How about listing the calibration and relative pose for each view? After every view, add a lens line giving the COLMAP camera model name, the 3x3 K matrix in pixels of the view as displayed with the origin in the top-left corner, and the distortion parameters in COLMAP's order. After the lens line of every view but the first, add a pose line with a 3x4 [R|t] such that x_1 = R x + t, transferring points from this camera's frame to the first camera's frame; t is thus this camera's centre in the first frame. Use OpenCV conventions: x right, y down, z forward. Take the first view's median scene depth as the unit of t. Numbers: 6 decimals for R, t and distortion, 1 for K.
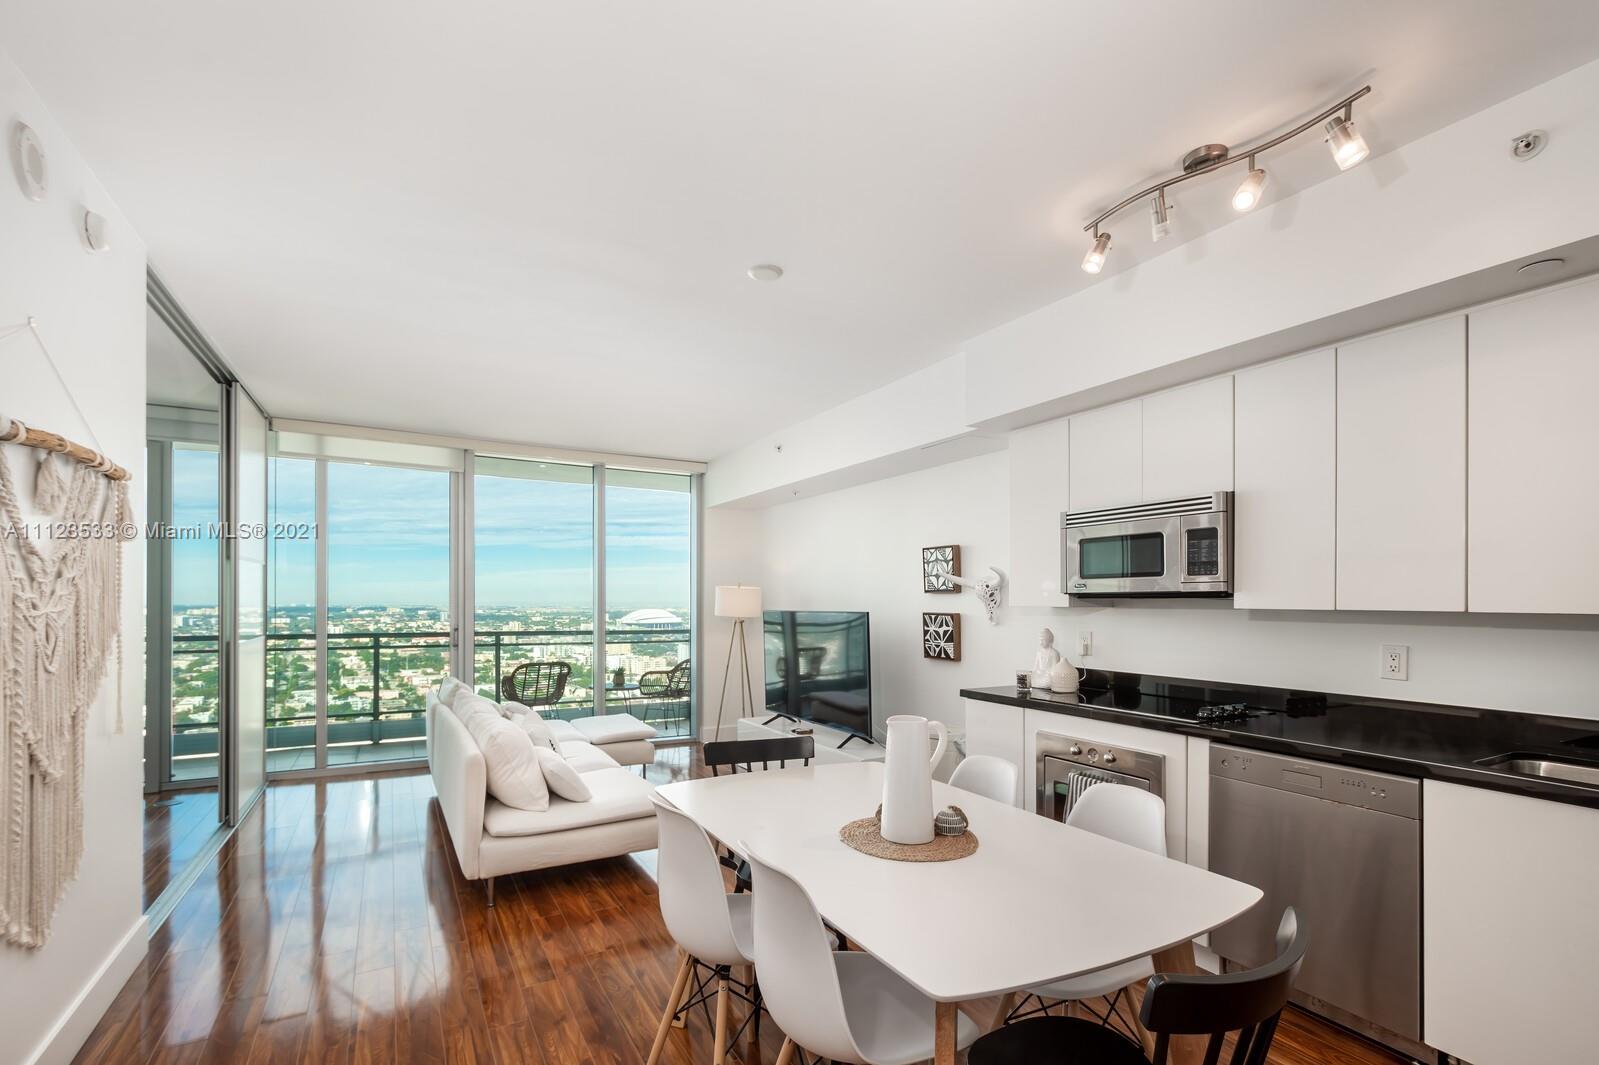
lens RADIAL K [[718.4, 0, 805.2], [0, 718.4, 605.9], [0, 0, 1]] dist [-0.032995, -0.001035]
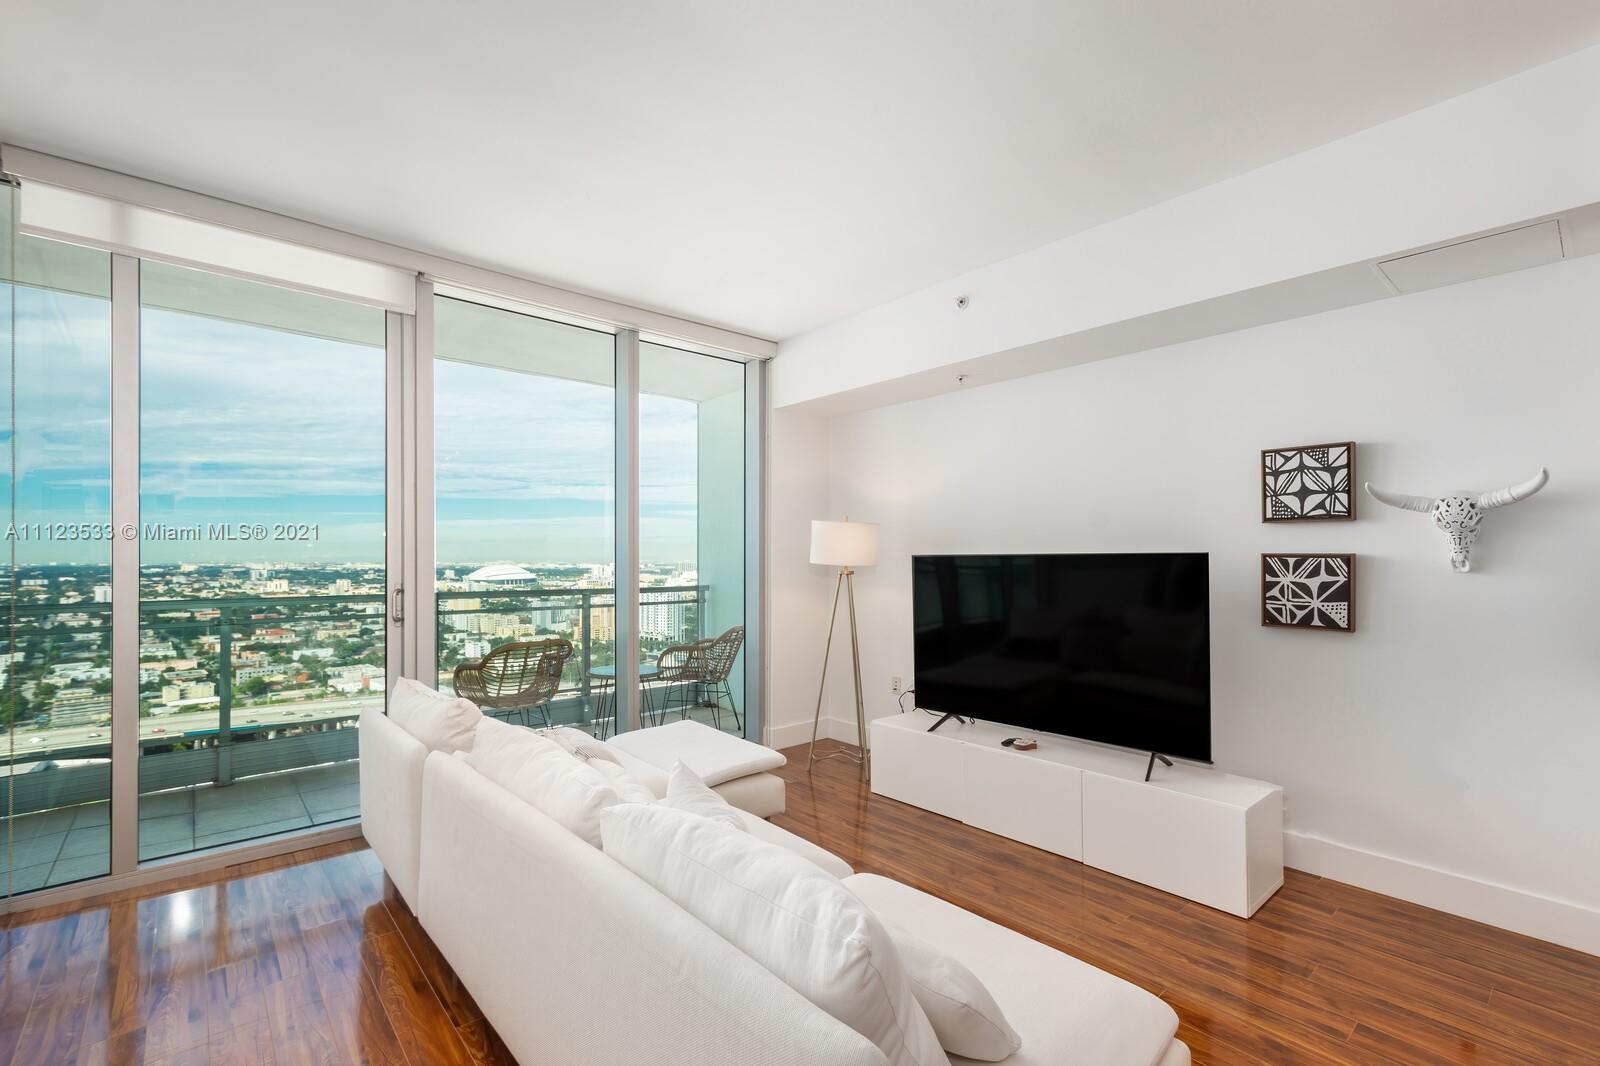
lens RADIAL K [[698.6, 0, 791.8], [0, 698.6, 562.5], [0, 0, 1]] dist [-0.003788, -0.000969]
pose [[0.982134, -0.008056, 0.188009, -0.361978], [0.007391, 0.999964, 0.004235, 0.011426], [-0.188036, -0.002769, 0.982158, 0.491641]]
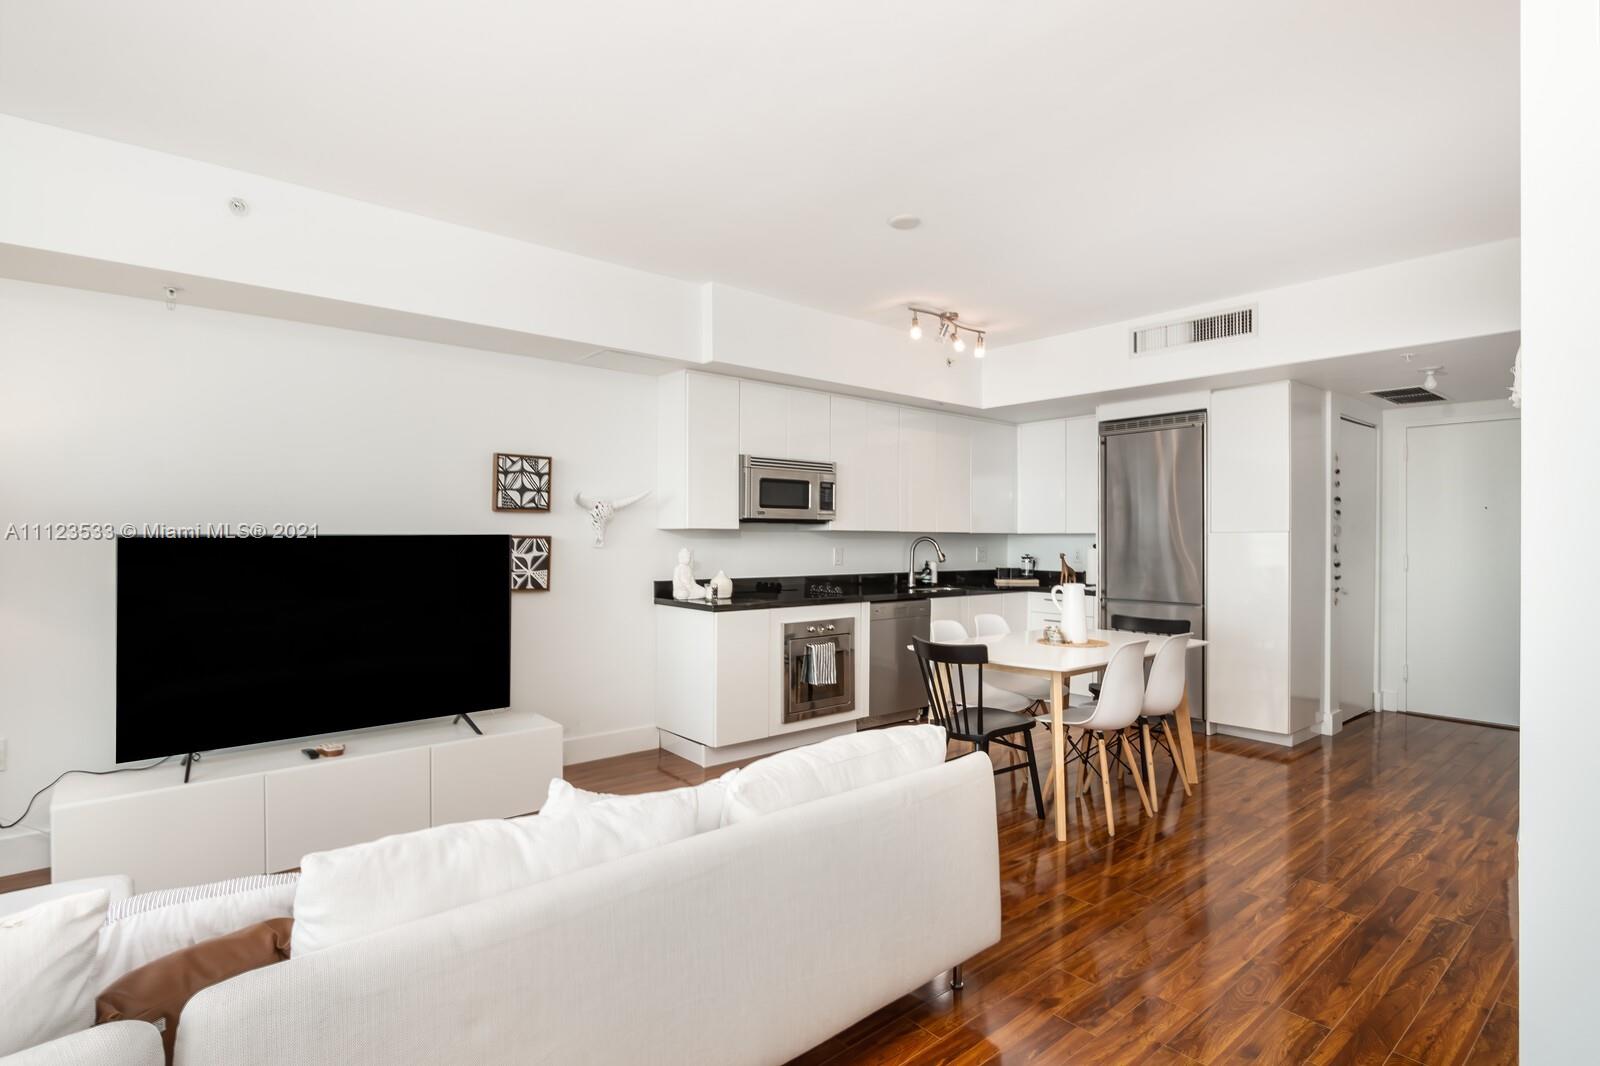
lens RADIAL K [[782.4, 0, 781.7], [0, 782.4, 545.1], [0, 0, 1]] dist [0.000285, -0.000820]
pose [[-0.167243, -0.016356, 0.985780, -0.749996], [-0.001537, 0.999865, 0.016329, 0.005494], [-0.985915, 0.001216, -0.167245, 0.856364]]
